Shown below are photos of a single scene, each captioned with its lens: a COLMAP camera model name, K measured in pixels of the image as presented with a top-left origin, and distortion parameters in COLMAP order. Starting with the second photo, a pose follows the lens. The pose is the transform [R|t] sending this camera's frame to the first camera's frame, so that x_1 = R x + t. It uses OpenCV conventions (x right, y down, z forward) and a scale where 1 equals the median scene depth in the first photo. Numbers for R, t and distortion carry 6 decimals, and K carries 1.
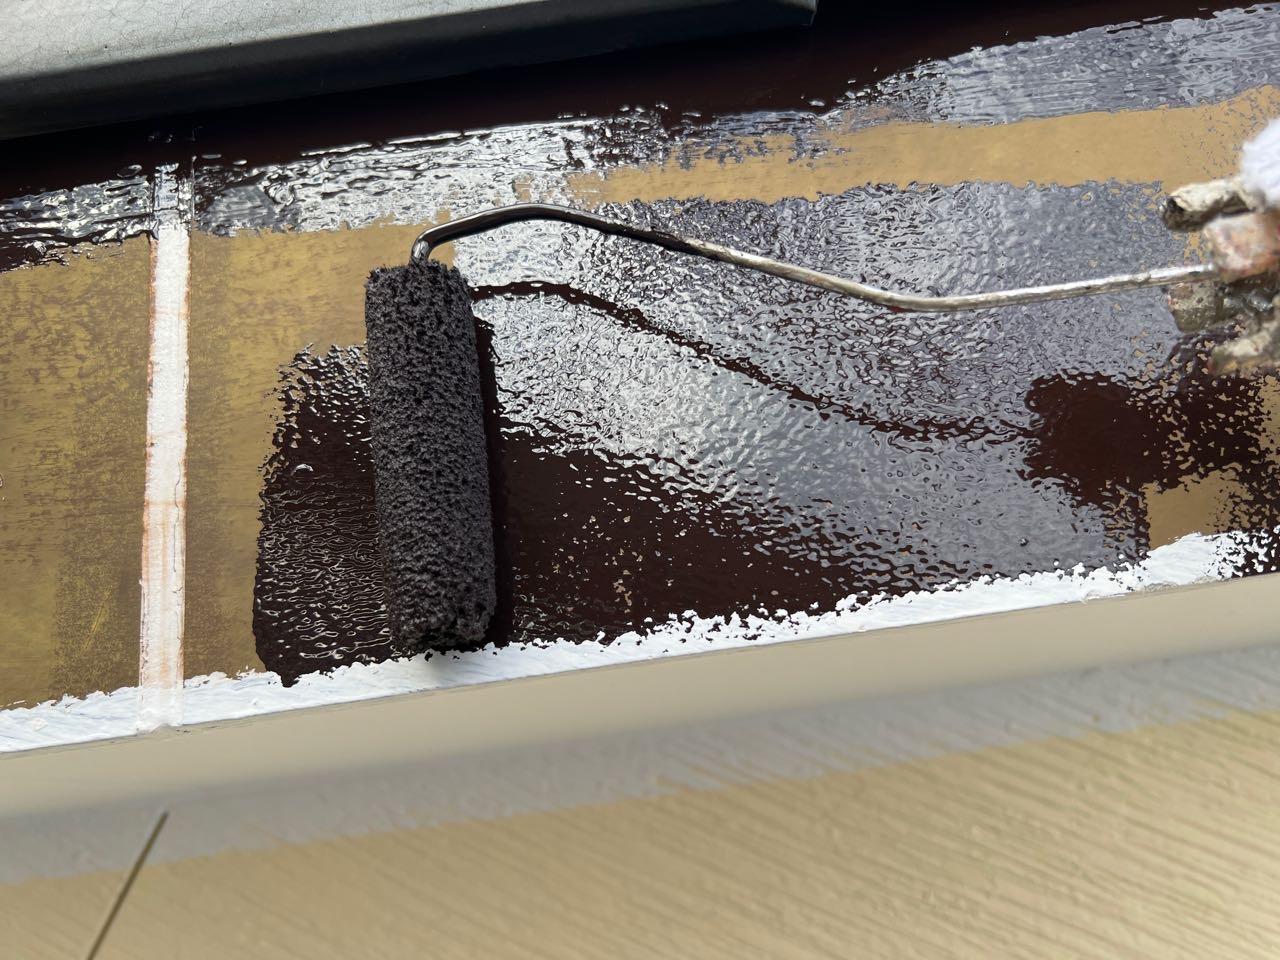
lens RADIAL K [[971.6, 0, 647.5], [0, 971.6, 486.5], [0, 0, 1]] dist [0.004579, -0.017876]
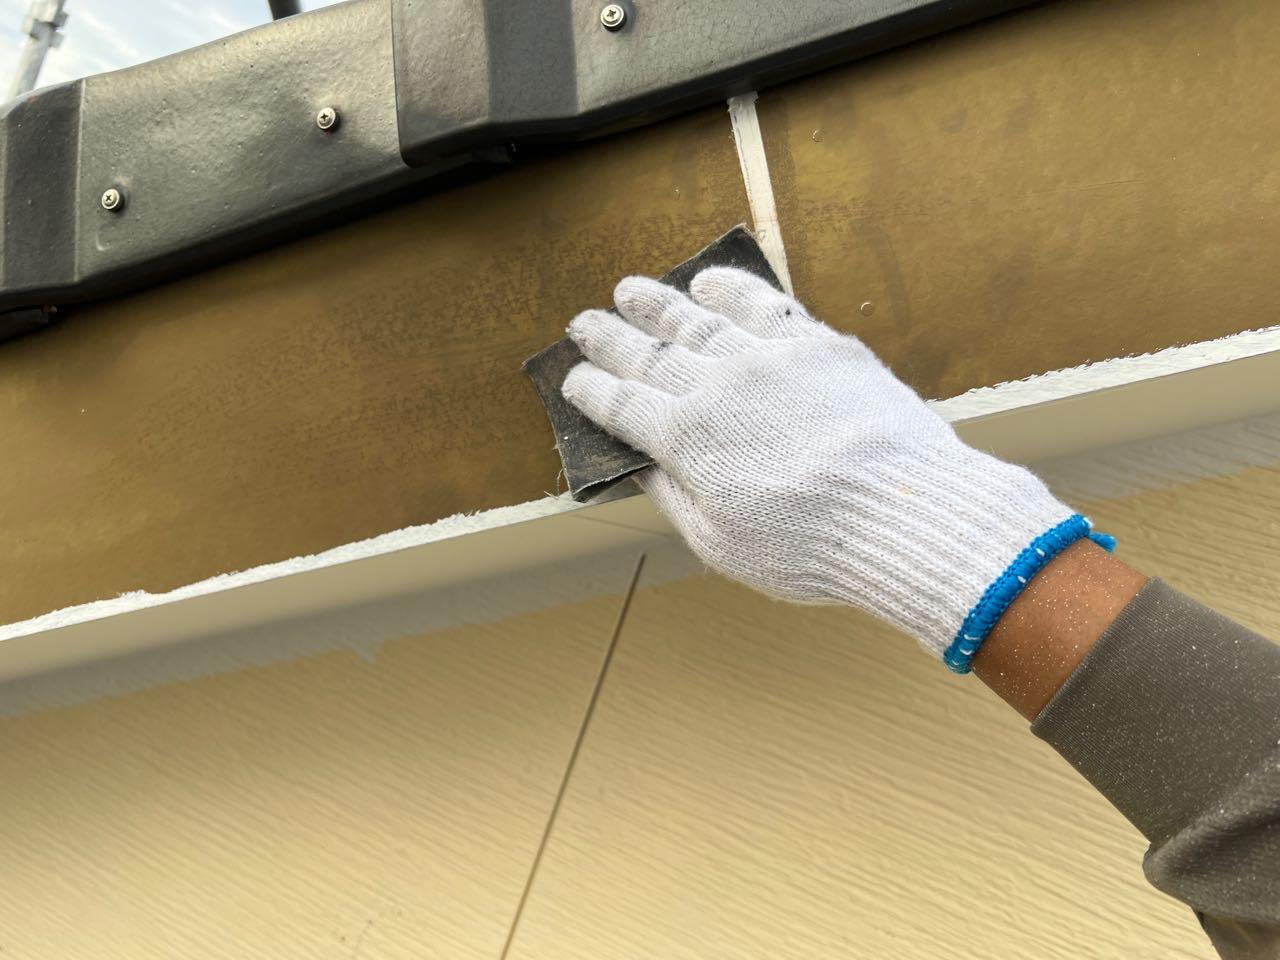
lens RADIAL K [[971.6, 0, 639.0], [0, 971.6, 475.8], [0, 0, 1]] dist [0.004579, -0.017876]
pose [[0.971009, -0.080927, -0.224925, -0.175552], [0.122770, 0.976202, 0.178768, -0.036203], [0.205105, -0.201199, 0.957836, -0.367198]]
